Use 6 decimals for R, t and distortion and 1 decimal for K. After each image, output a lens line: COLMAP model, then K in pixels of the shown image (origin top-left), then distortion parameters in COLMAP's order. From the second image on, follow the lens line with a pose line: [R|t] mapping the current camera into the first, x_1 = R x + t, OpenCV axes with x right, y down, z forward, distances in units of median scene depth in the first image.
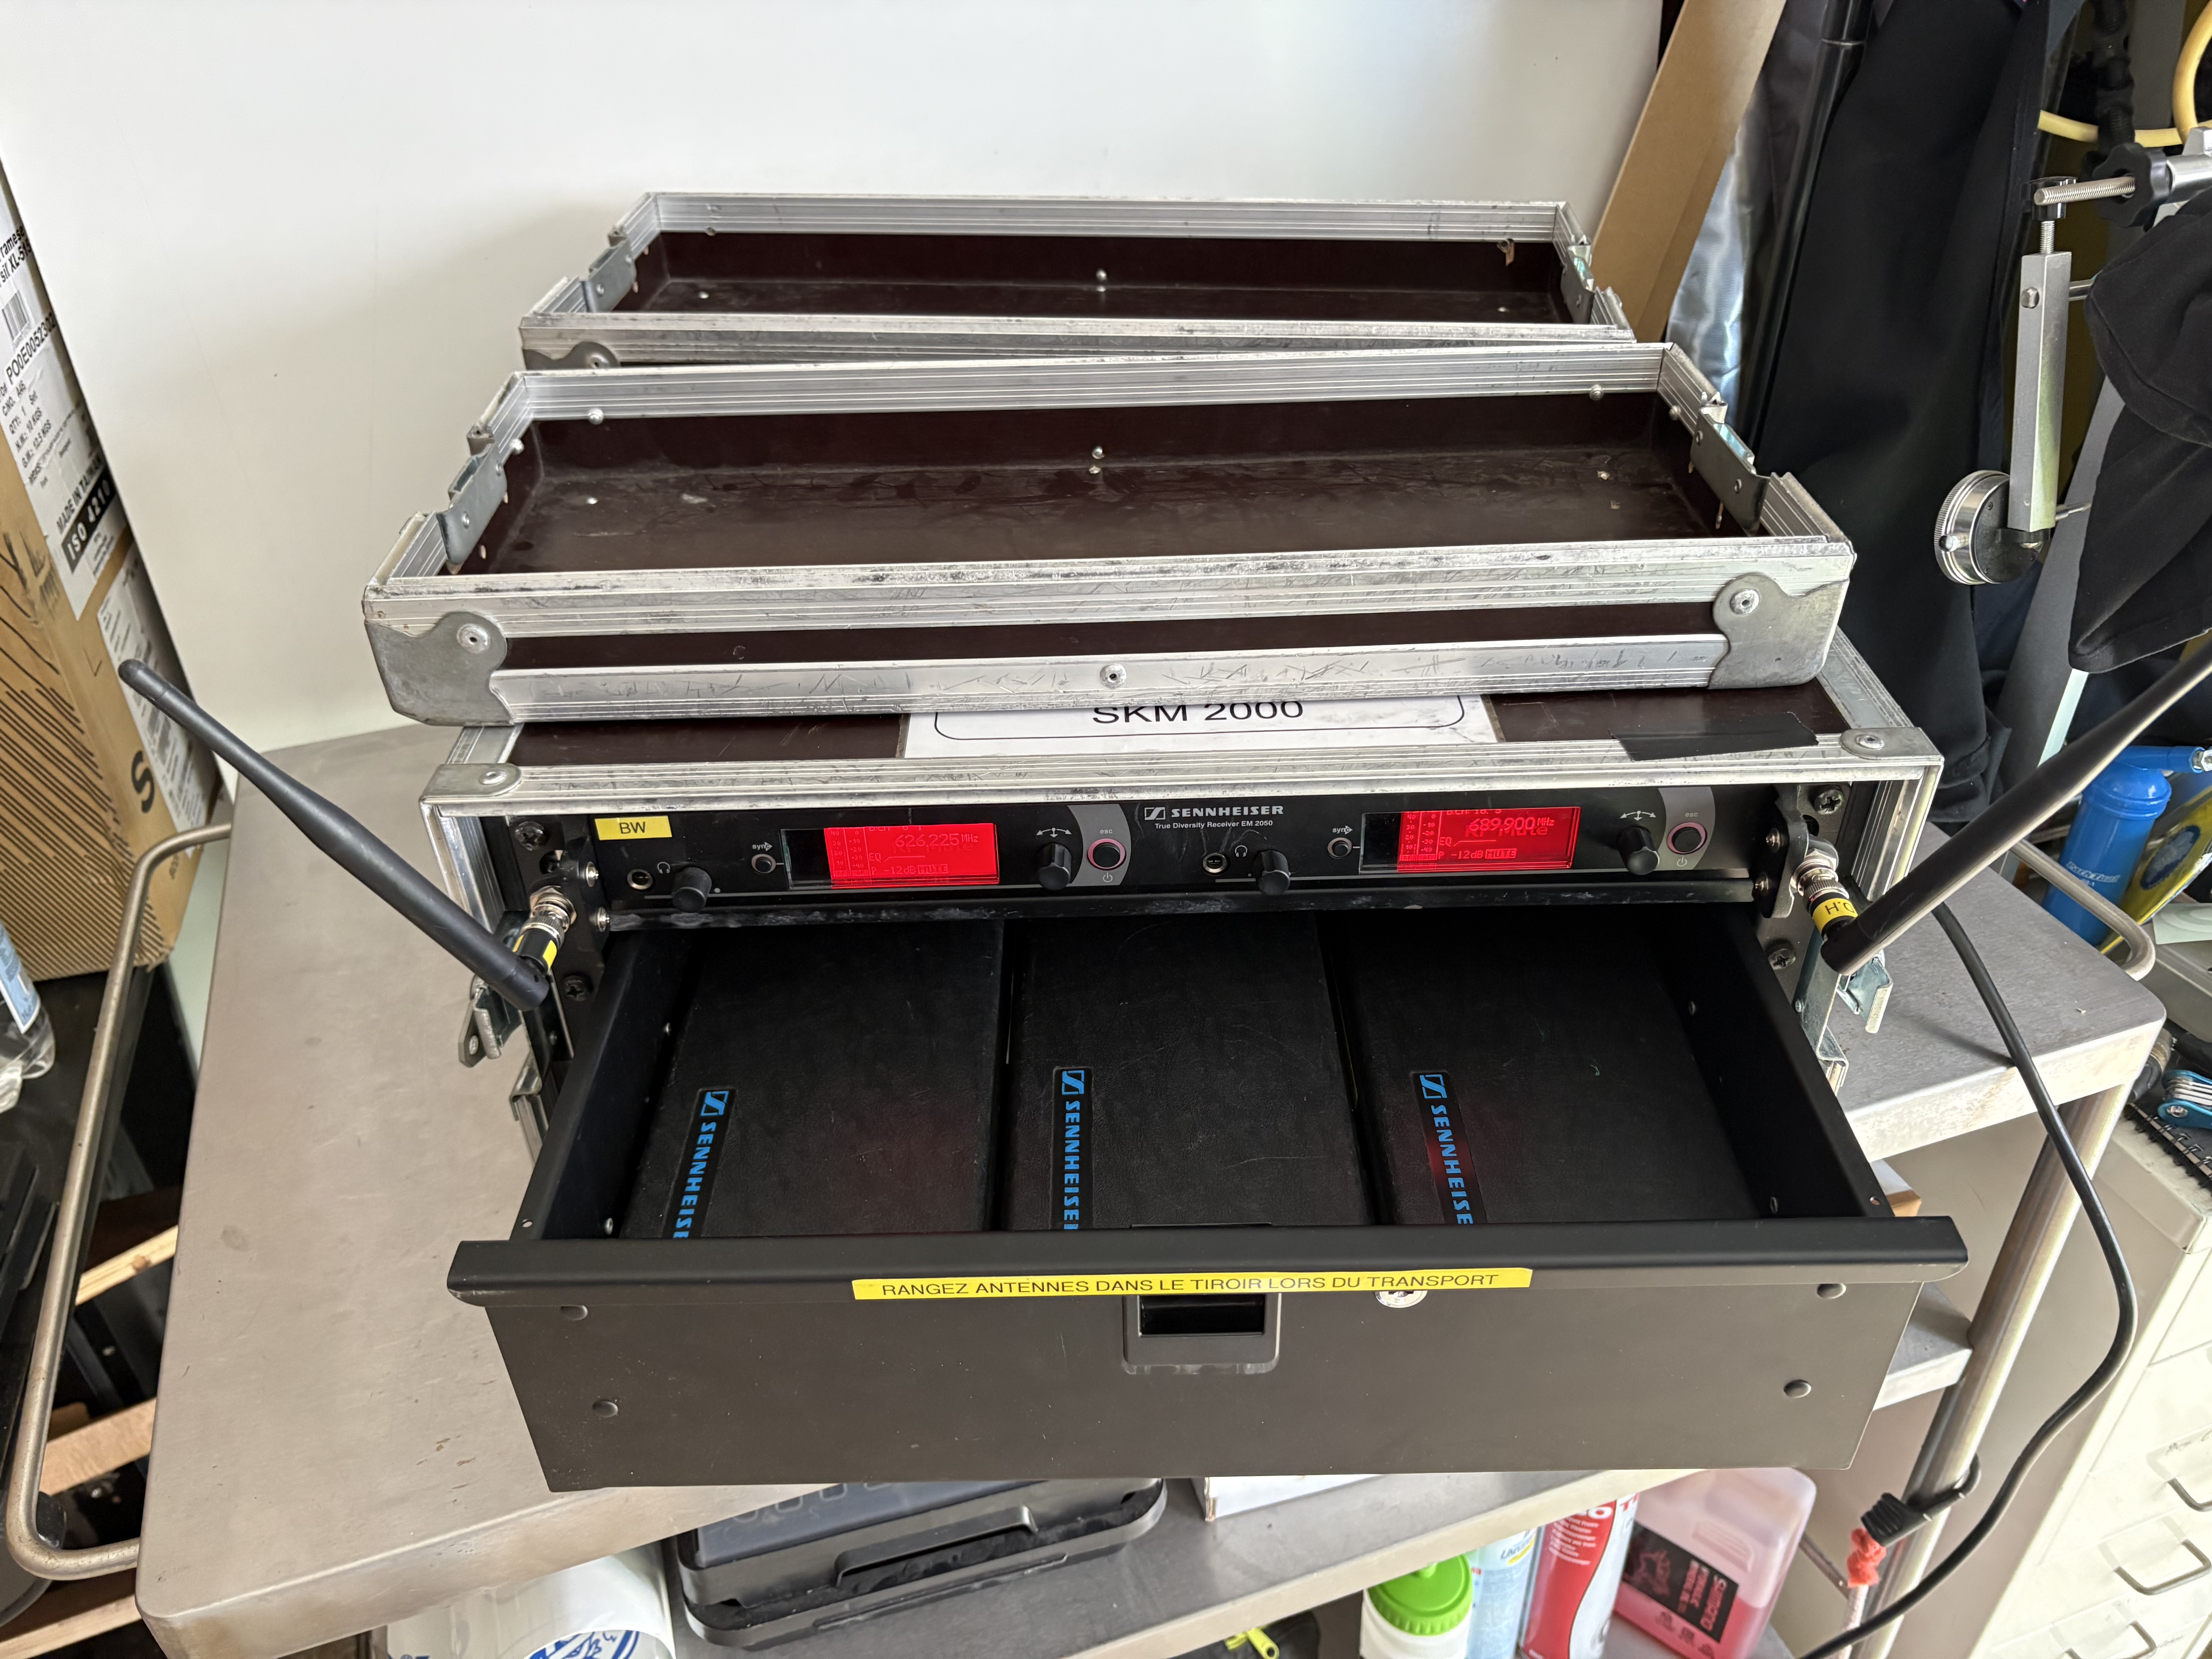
lens RADIAL K [[1701.6, 0, 1111.8], [0, 1701.6, 840.1], [0, 0, 1]] dist [0.012804, -0.023539]
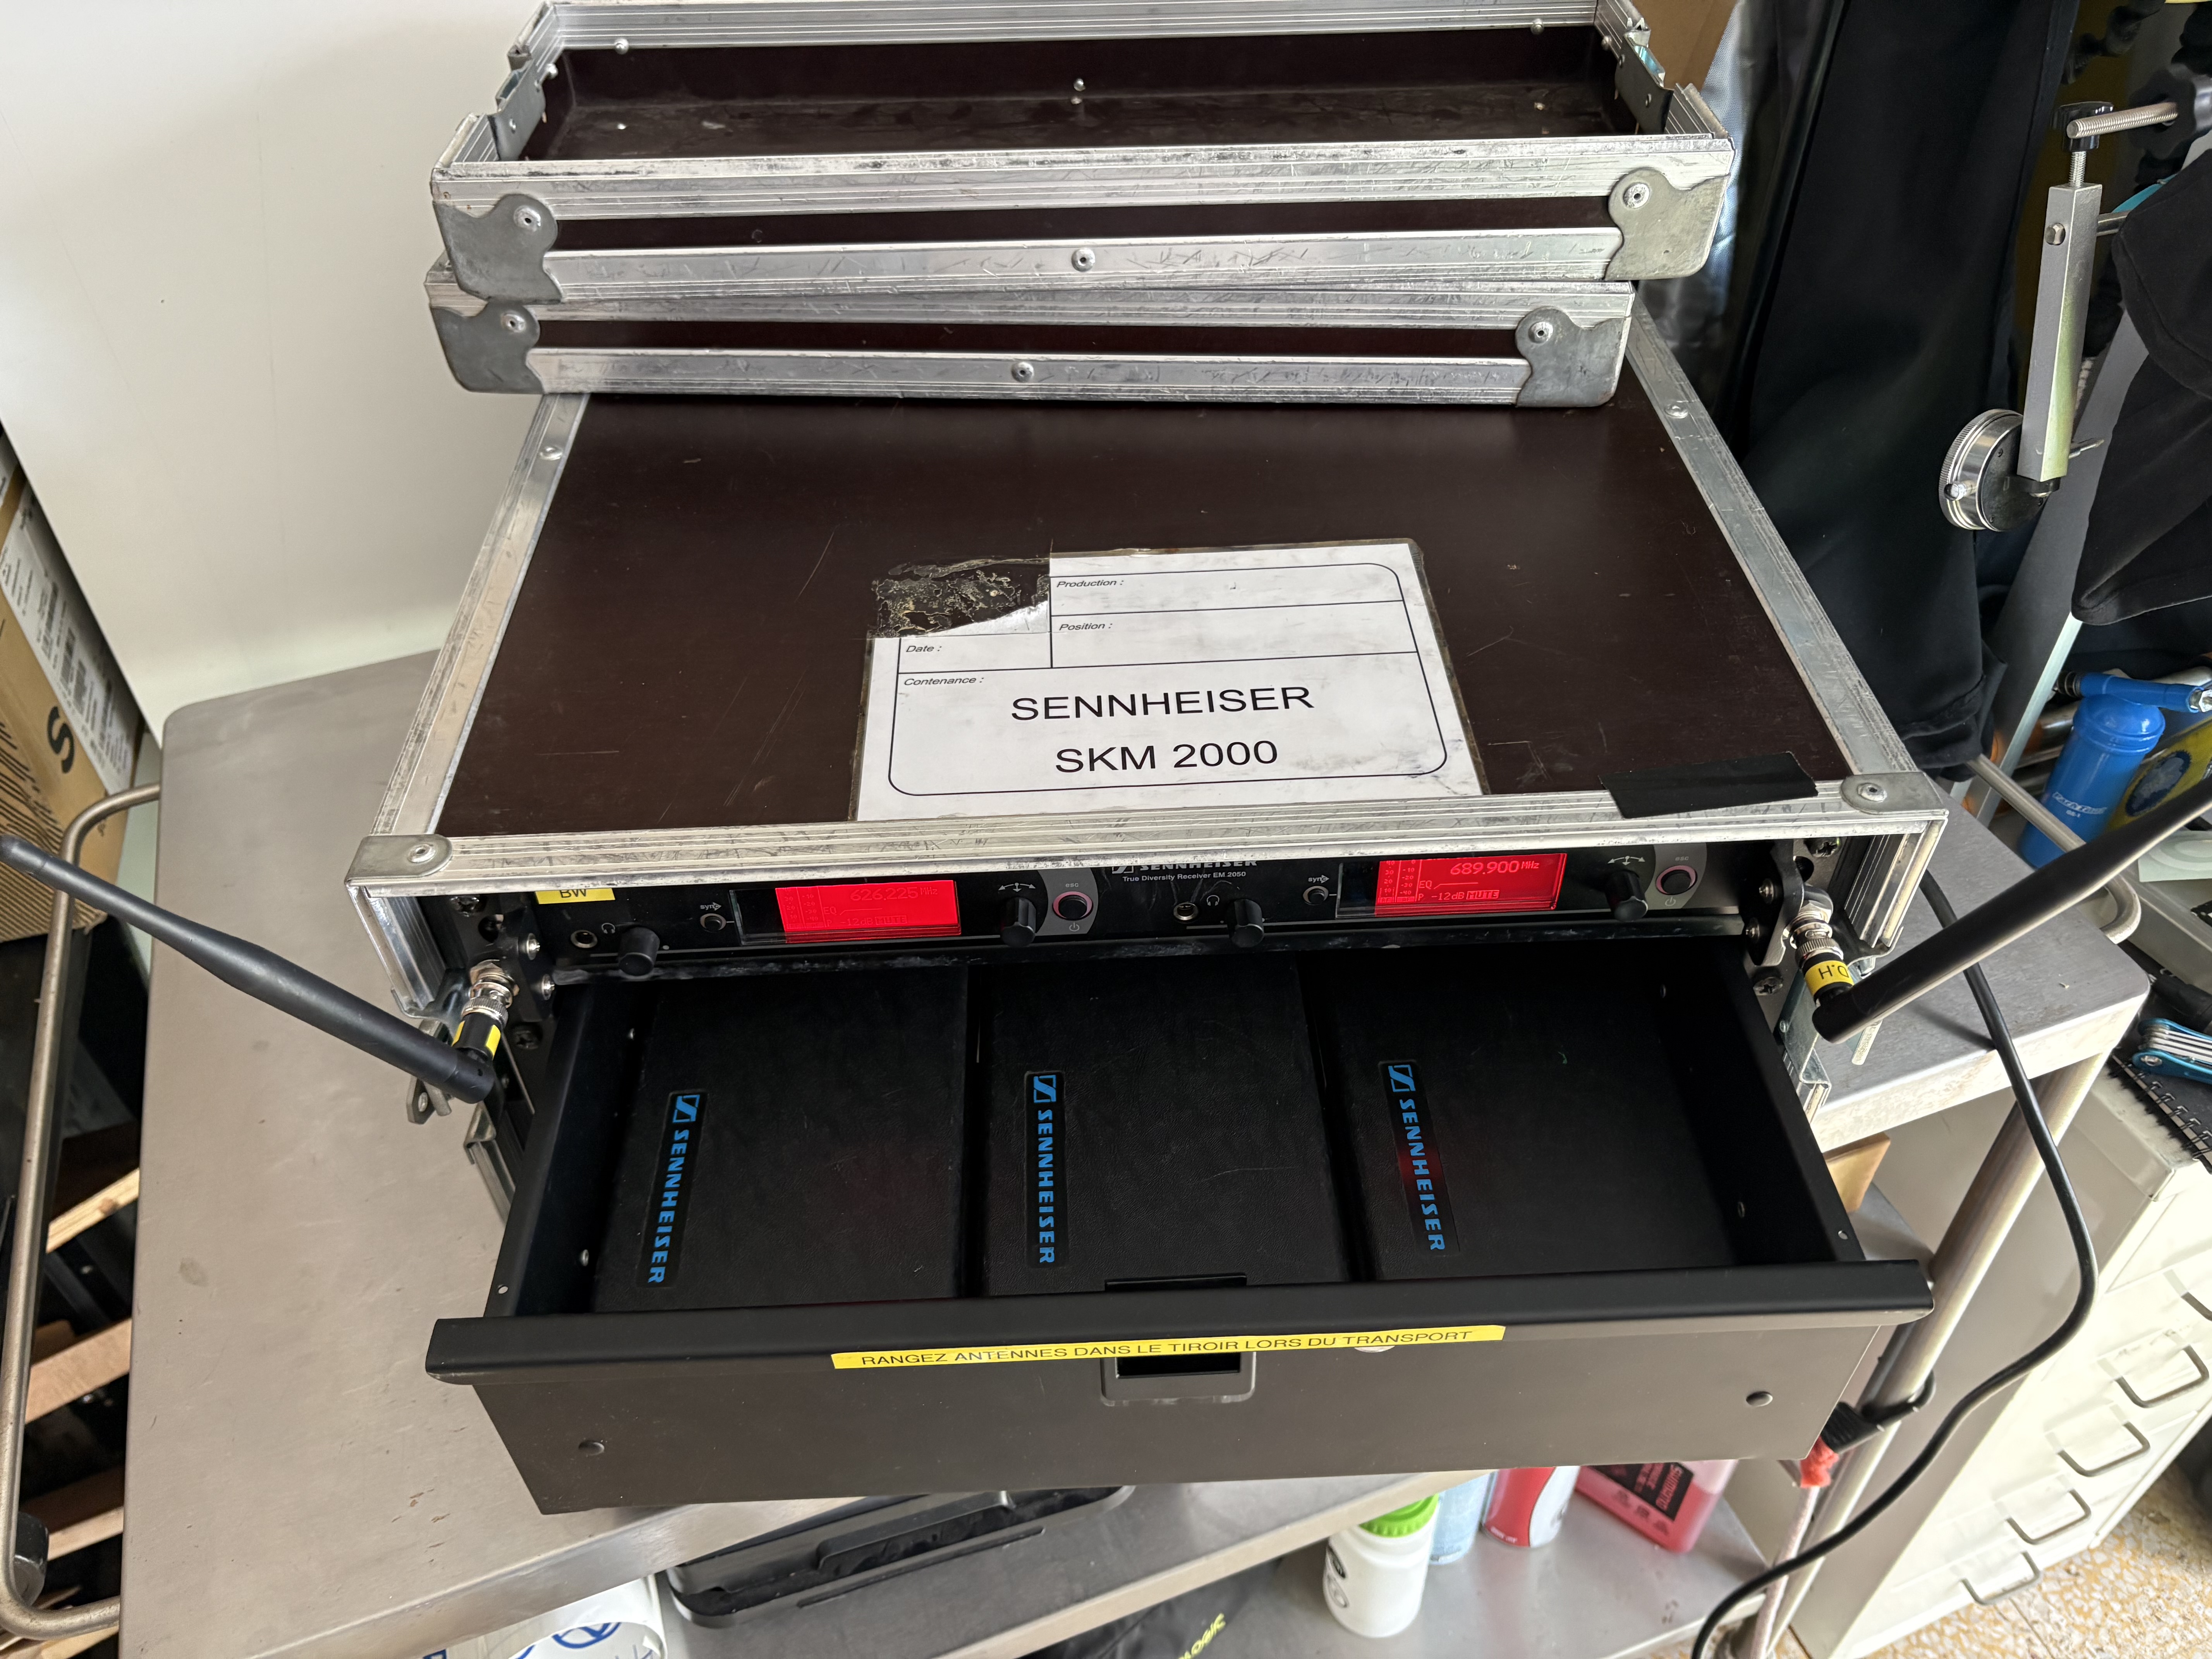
lens RADIAL K [[1701.6, 0, 1102.2], [0, 1701.6, 827.0], [0, 0, 1]] dist [0.012804, -0.023539]
pose [[0.999757, -0.016901, 0.014148, 0.000631], [0.014863, 0.990941, 0.133471, -0.135857], [-0.016275, -0.133228, 0.990952, 0.047512]]
